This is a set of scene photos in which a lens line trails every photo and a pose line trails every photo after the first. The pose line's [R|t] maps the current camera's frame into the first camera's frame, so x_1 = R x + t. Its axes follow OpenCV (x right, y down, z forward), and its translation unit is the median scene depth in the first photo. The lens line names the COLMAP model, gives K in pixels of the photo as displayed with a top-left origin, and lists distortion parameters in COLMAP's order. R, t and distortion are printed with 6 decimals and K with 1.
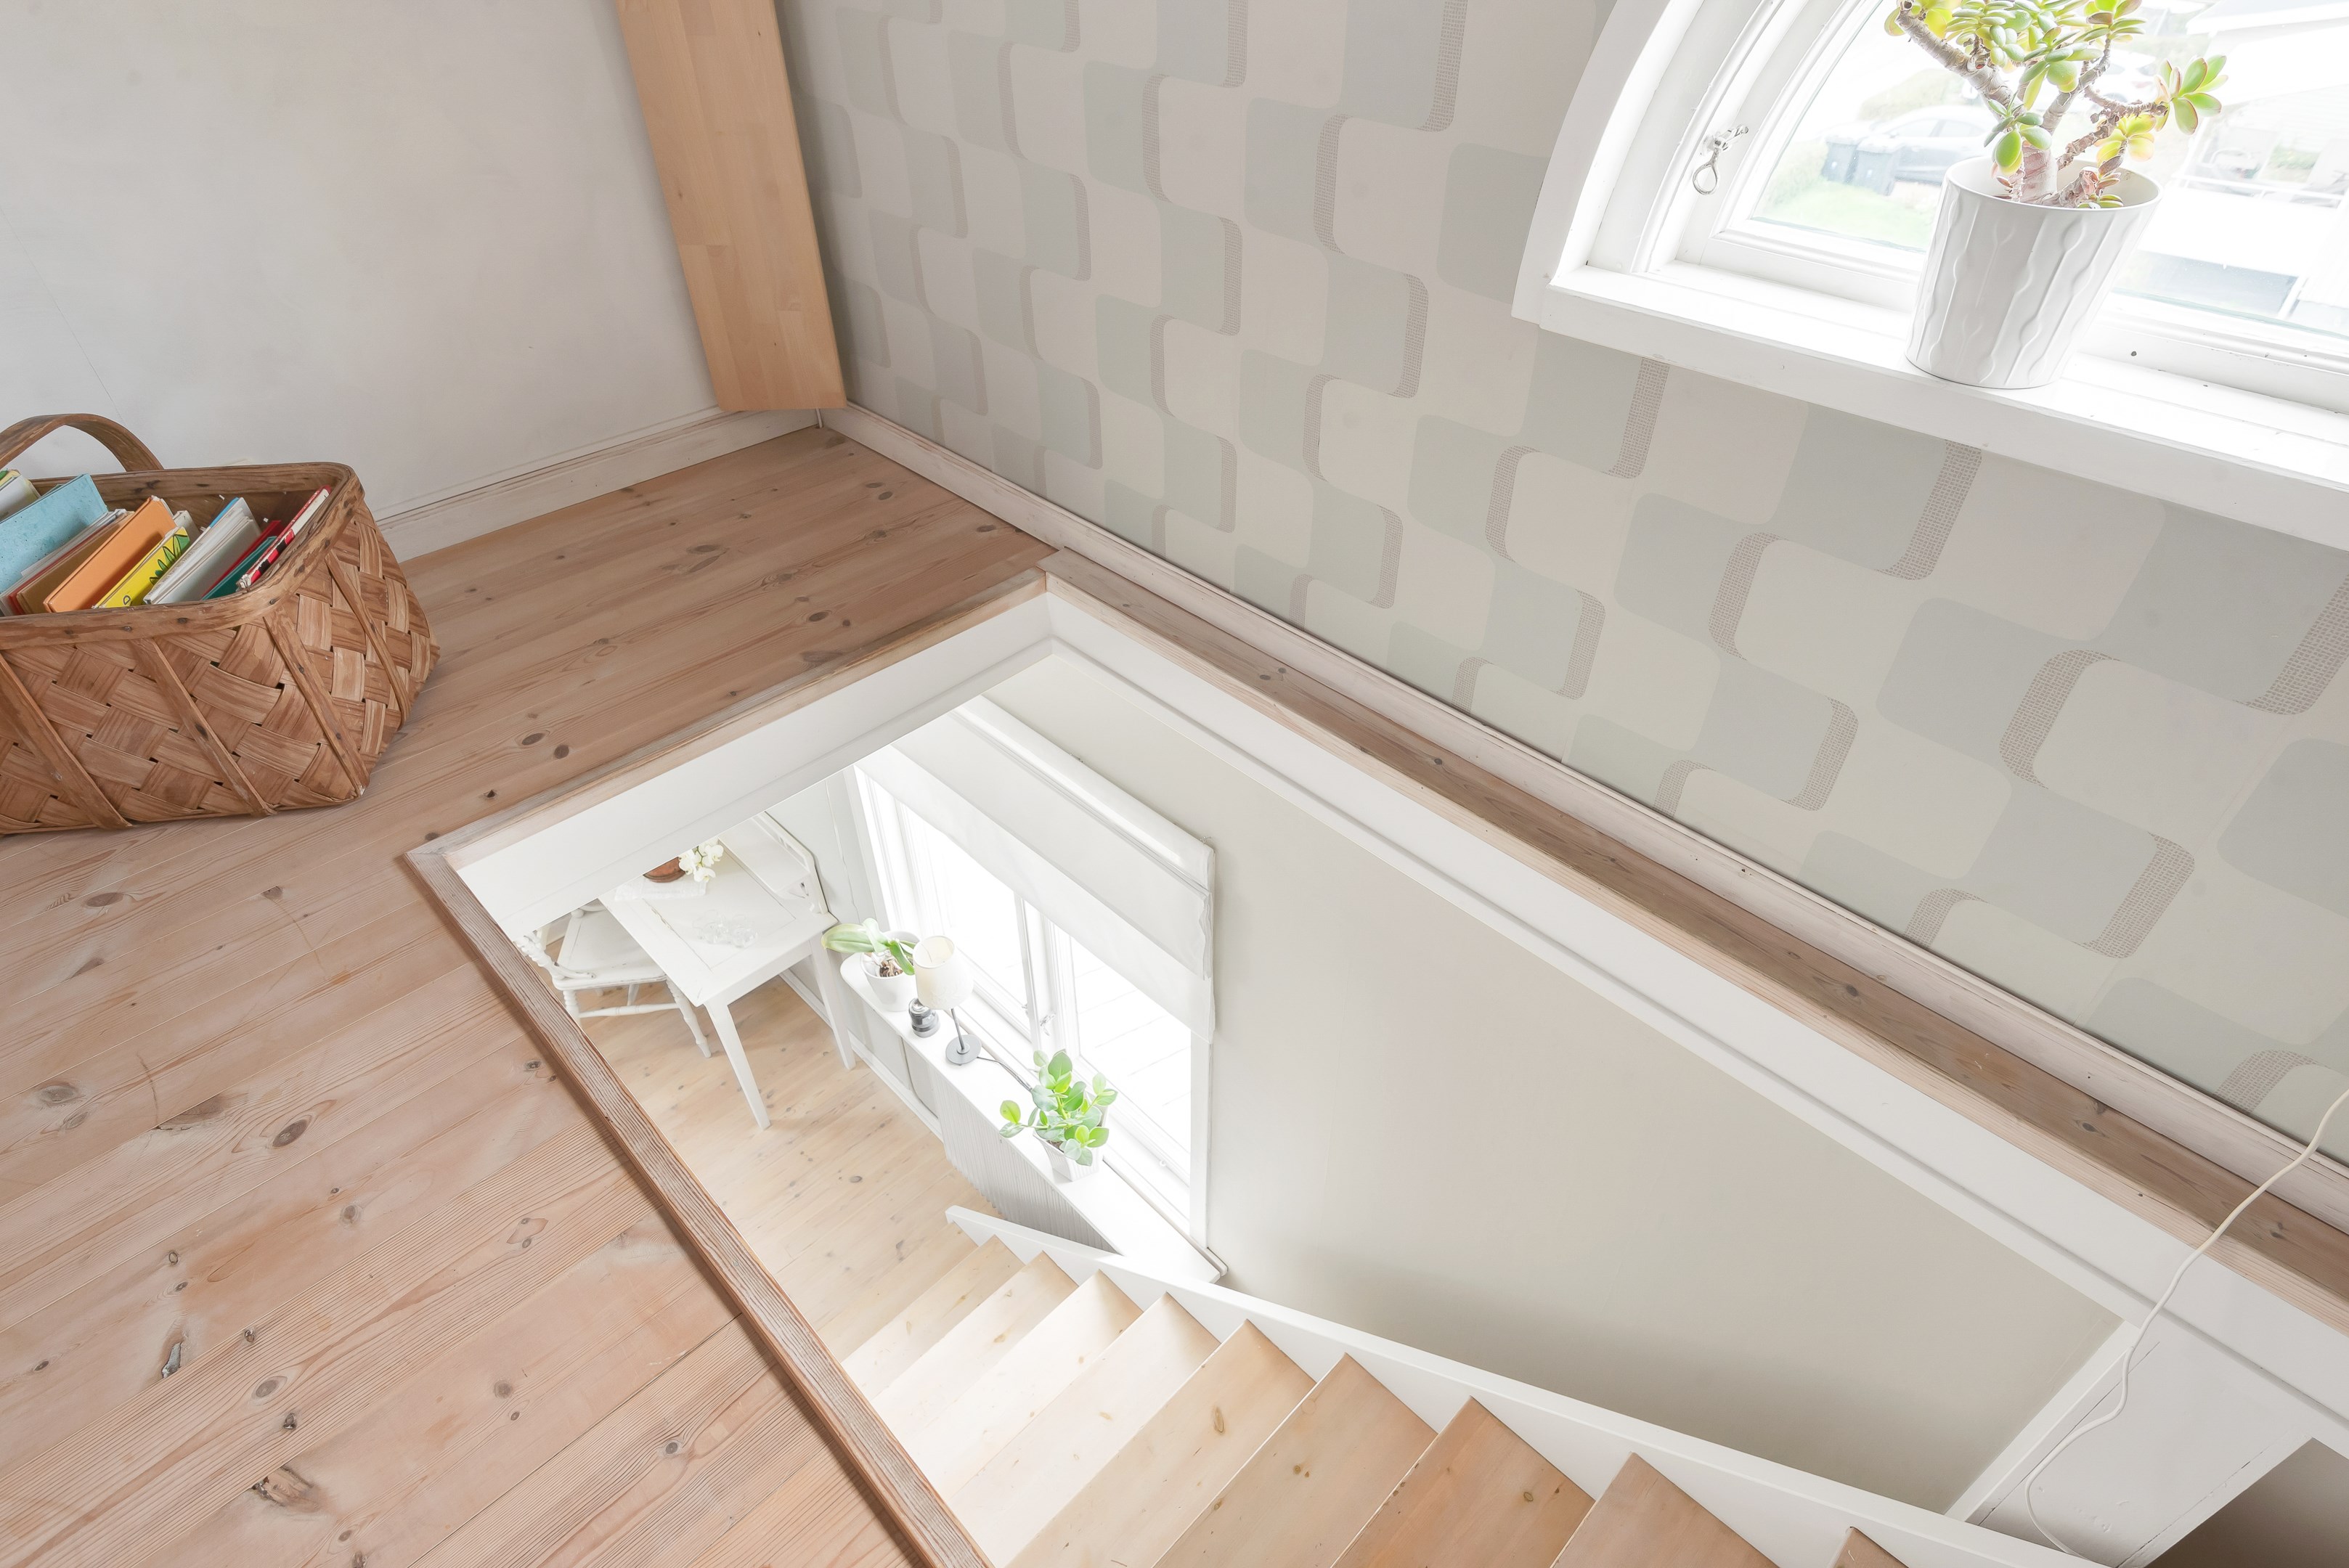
lens RADIAL K [[1243.2, 0, 1174.5], [0, 1243.2, 784.0], [0, 0, 1]] dist [0.012396, -0.000073]
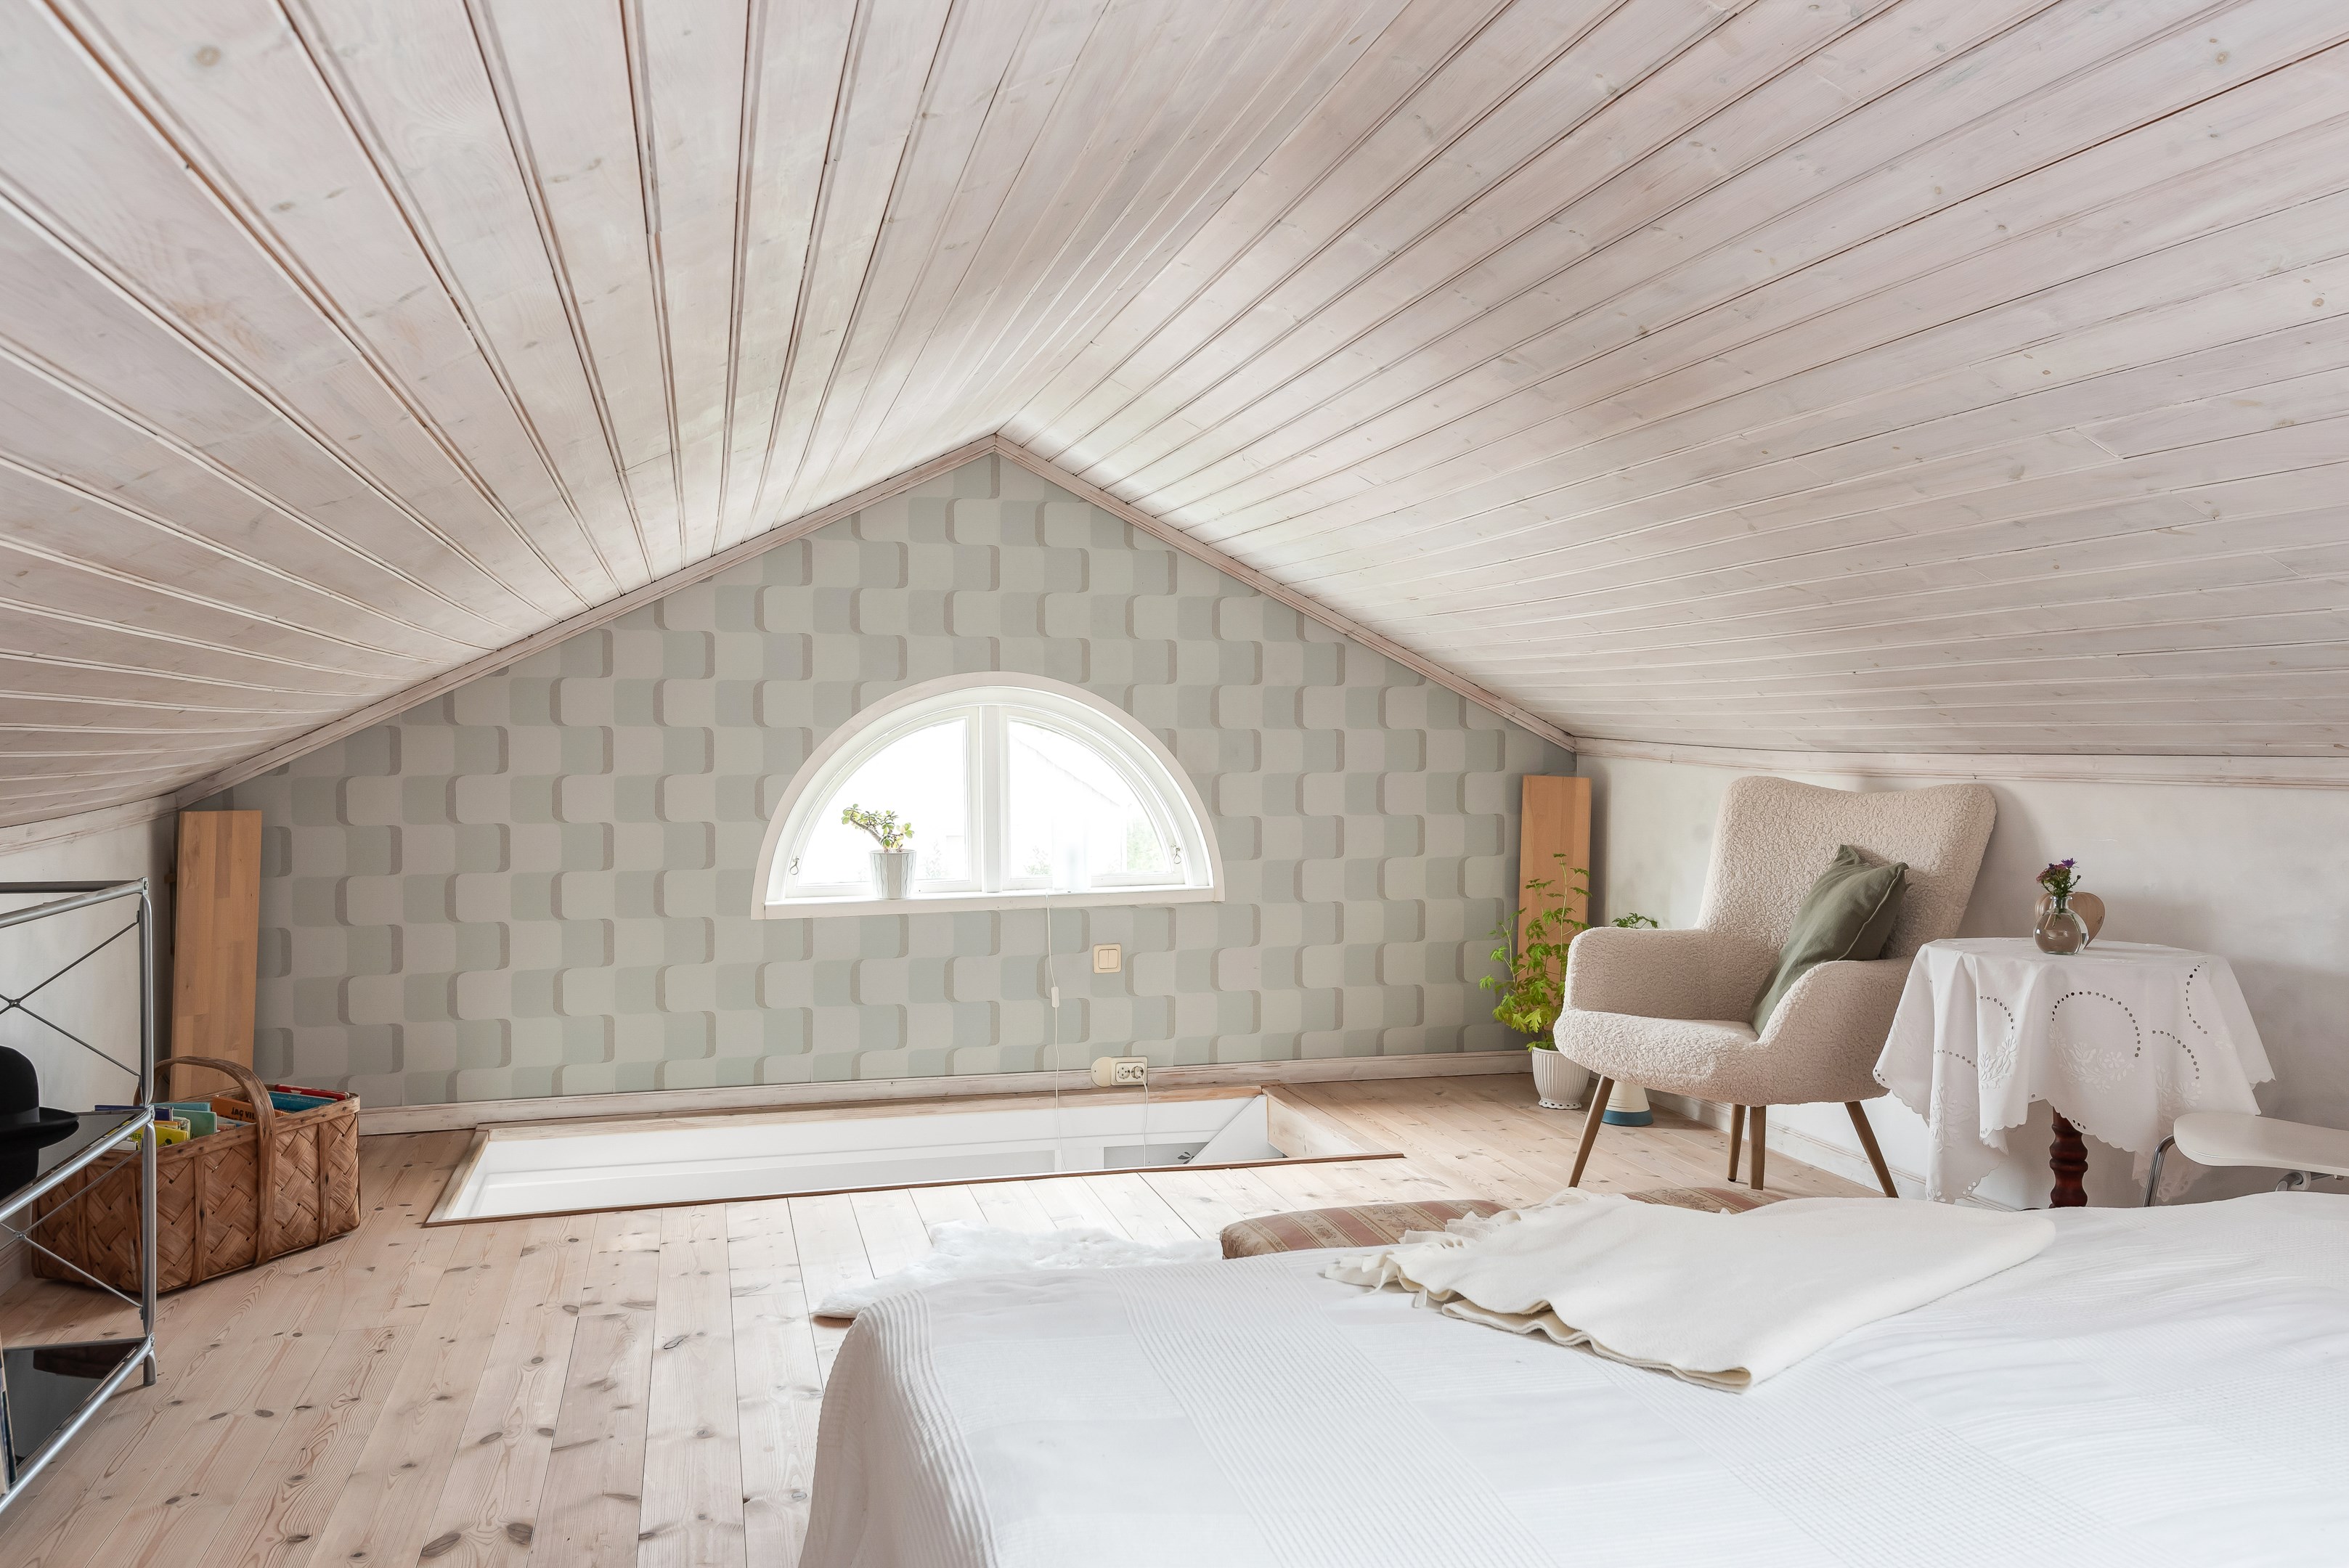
lens RADIAL K [[1664.0, 0, 1174.5], [0, 1664.0, 784.0], [0, 0, 1]] dist [0.032353, -0.035990]
pose [[0.485948, -0.019504, 0.873770, -2.516451], [0.560779, 0.773779, -0.294606, 1.024237], [-0.670359, 0.633155, 0.386954, -1.291006]]
